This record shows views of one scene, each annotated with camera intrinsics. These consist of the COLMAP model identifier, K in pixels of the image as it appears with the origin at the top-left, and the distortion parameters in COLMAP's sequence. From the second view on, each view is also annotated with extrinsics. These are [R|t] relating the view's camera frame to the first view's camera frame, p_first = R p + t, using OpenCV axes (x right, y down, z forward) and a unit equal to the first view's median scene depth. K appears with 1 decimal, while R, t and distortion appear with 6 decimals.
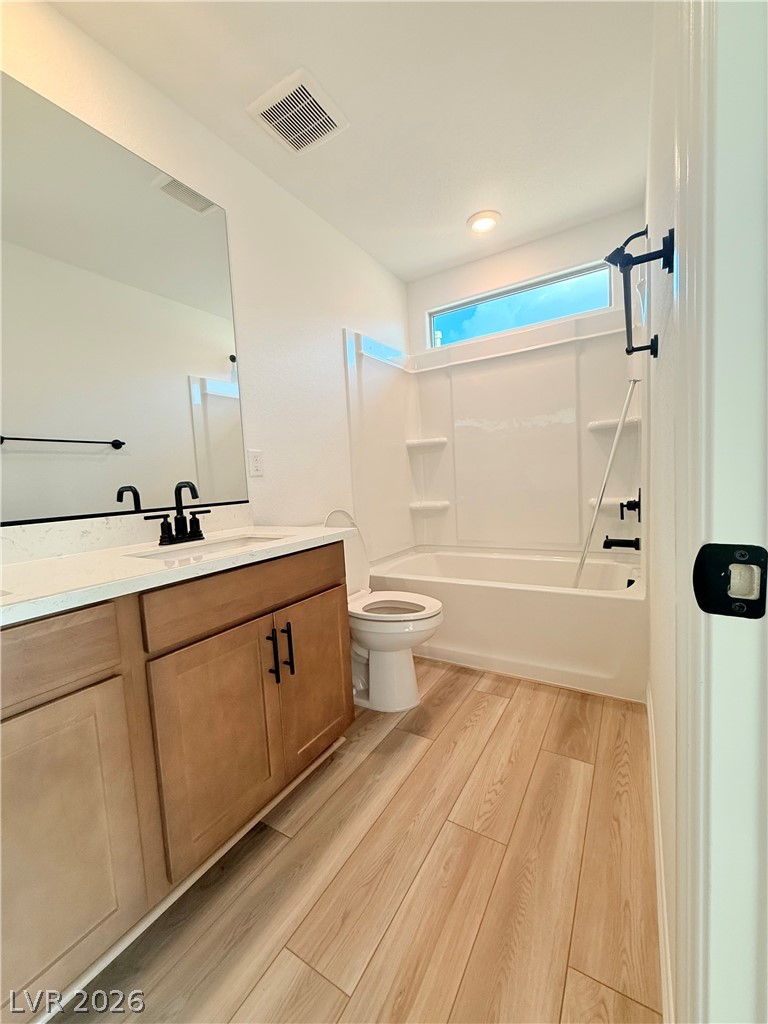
lens RADIAL K [[405.0, 0, 380.9], [0, 405.0, 509.7], [0, 0, 1]] dist [0.000246, -0.000223]
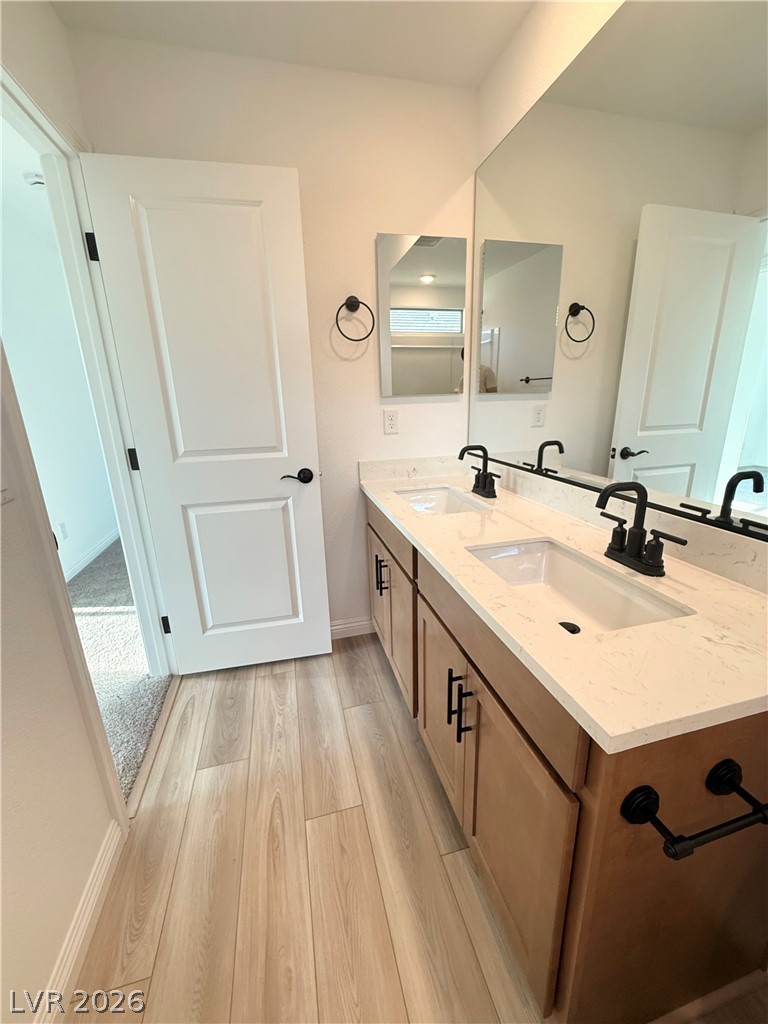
lens RADIAL K [[405.0, 0, 380.9], [0, 405.0, 509.7], [0, 0, 1]] dist [0.000246, -0.000223]
pose [[-0.688034, 0.263493, -0.676151, 0.370456], [0.005109, 0.933486, 0.358577, -0.368194], [0.725660, 0.243259, -0.643617, 1.546458]]
